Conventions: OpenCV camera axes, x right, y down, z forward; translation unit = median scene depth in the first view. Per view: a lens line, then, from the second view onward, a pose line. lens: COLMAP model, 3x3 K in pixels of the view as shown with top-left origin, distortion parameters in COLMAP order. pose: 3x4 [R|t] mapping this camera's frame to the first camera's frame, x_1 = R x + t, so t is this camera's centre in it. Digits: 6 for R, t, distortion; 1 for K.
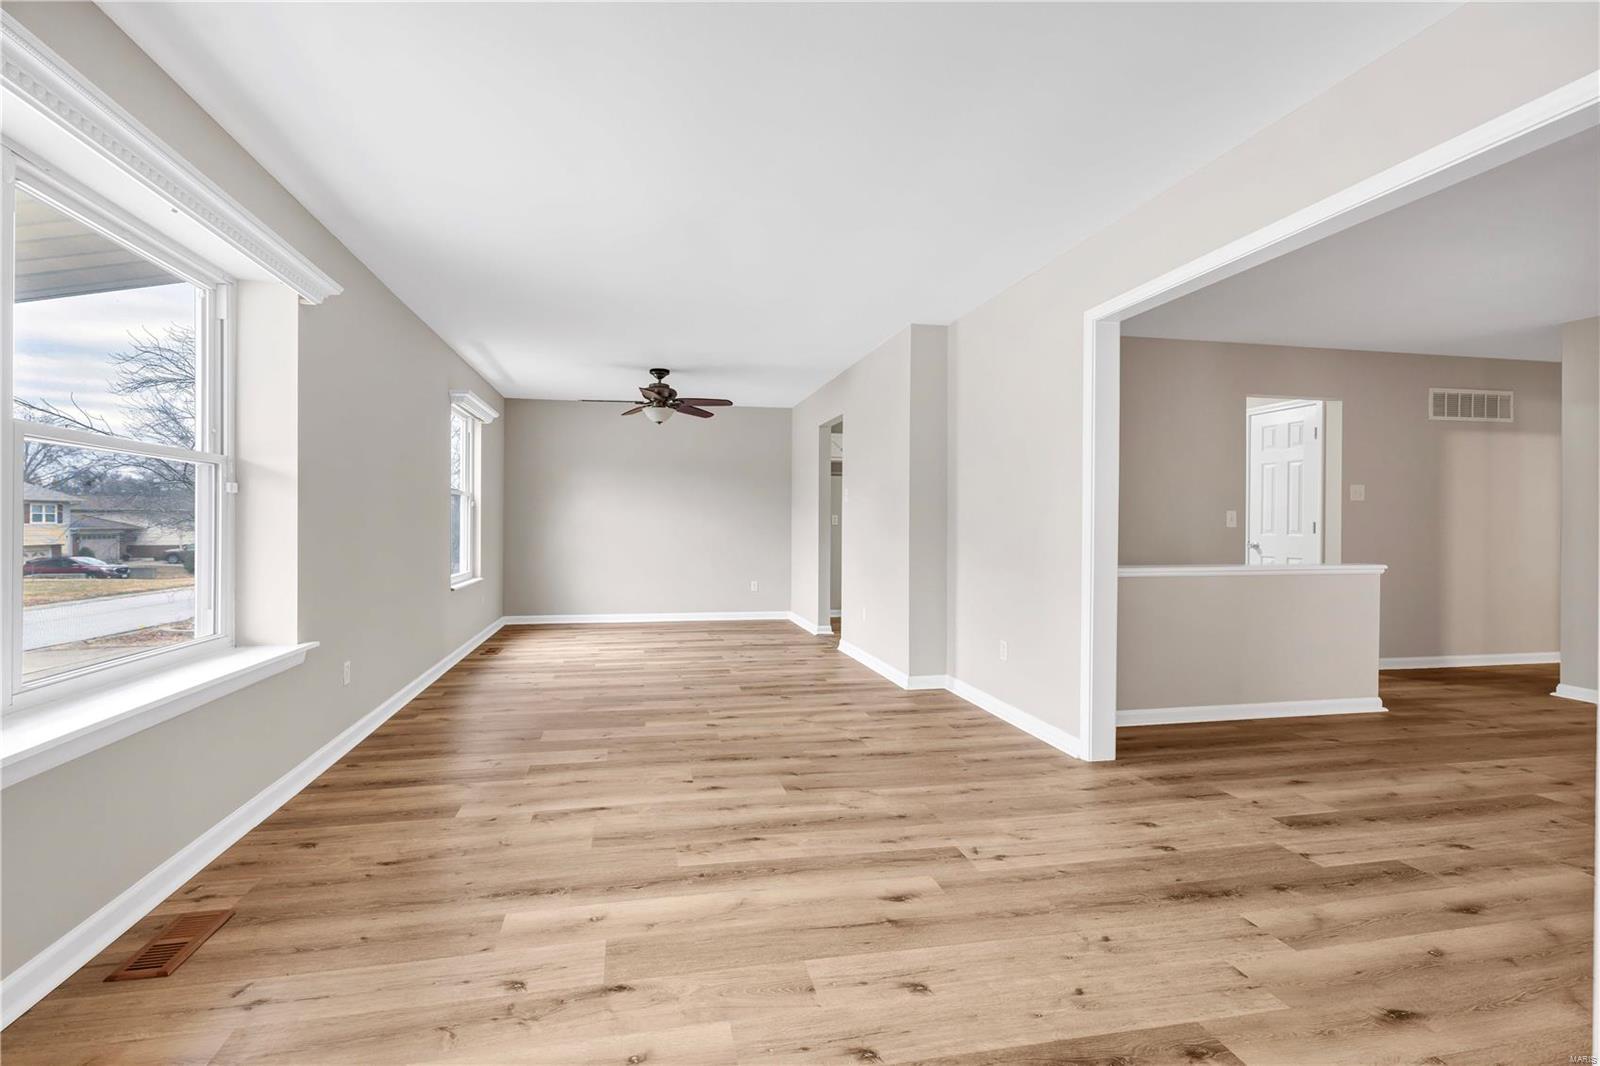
lens RADIAL K [[737.9, 0, 773.5], [0, 737.9, 528.3], [0, 0, 1]] dist [-0.000362, -0.000055]
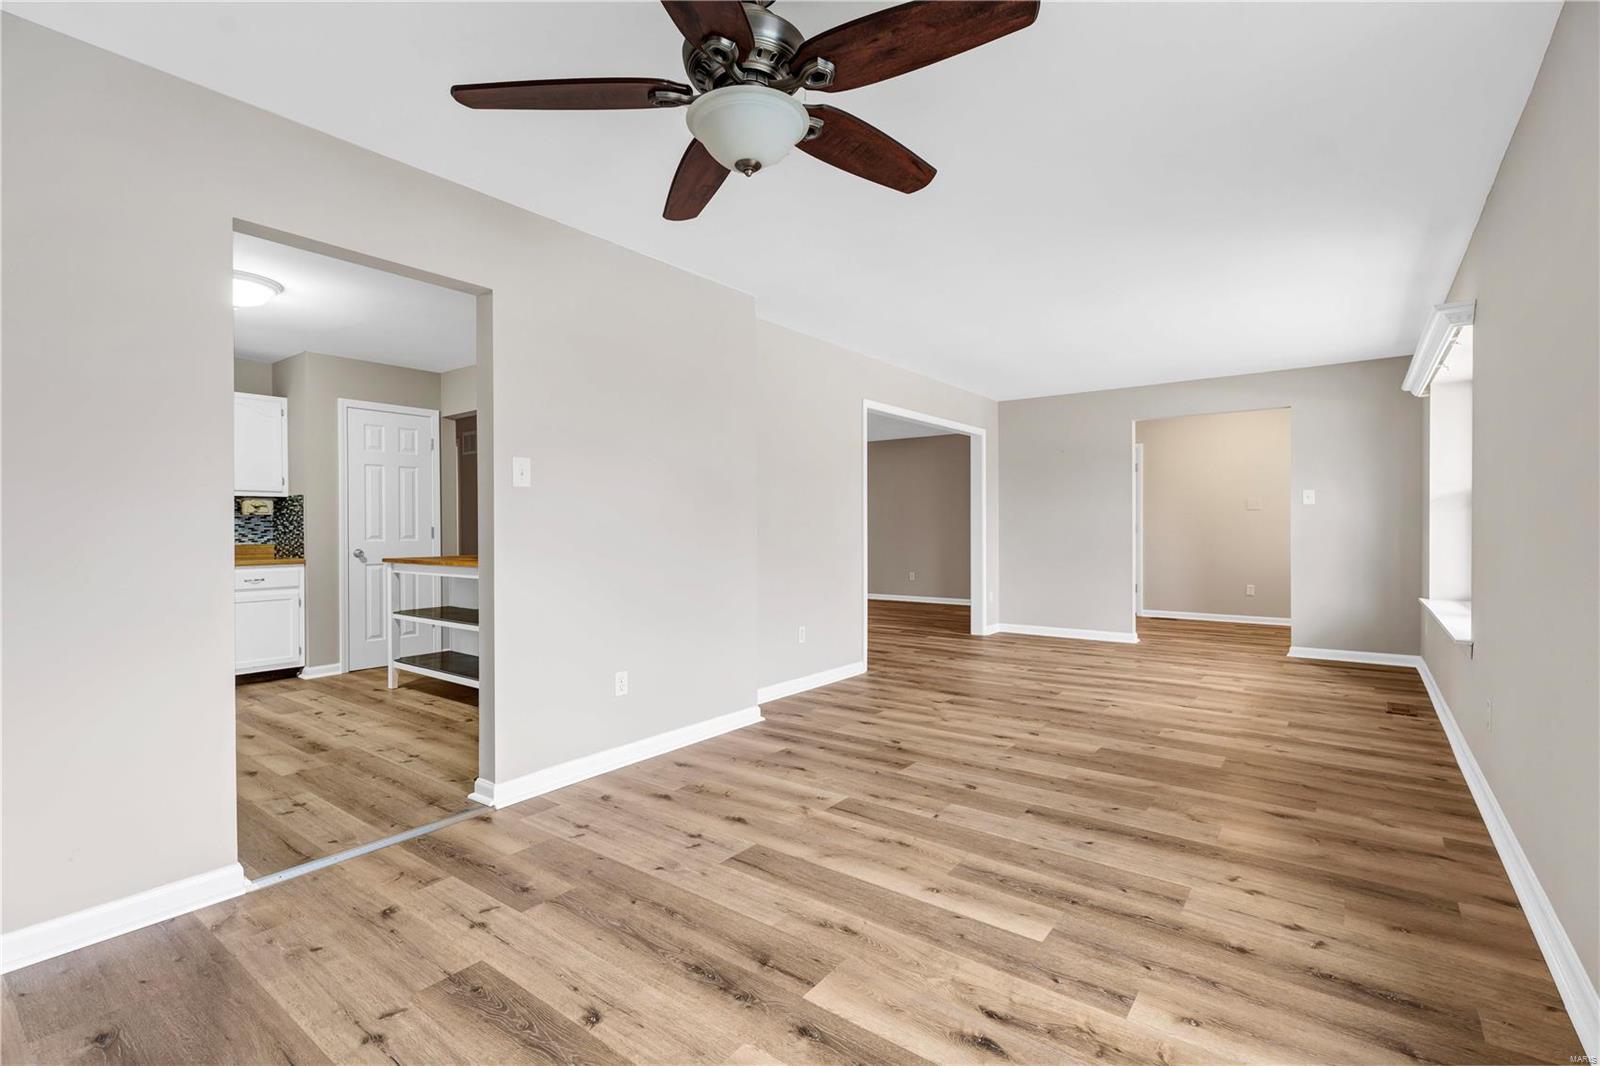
lens RADIAL K [[726.6, 0, 800.0], [0, 726.6, 533.0], [0, 0, 1]] dist [0.000201, -0.000031]
pose [[-0.666916, -0.004883, 0.745117, -0.664898], [0.004619, 0.999932, 0.010687, -0.014459], [-0.745118, 0.010569, -0.666848, 2.088145]]
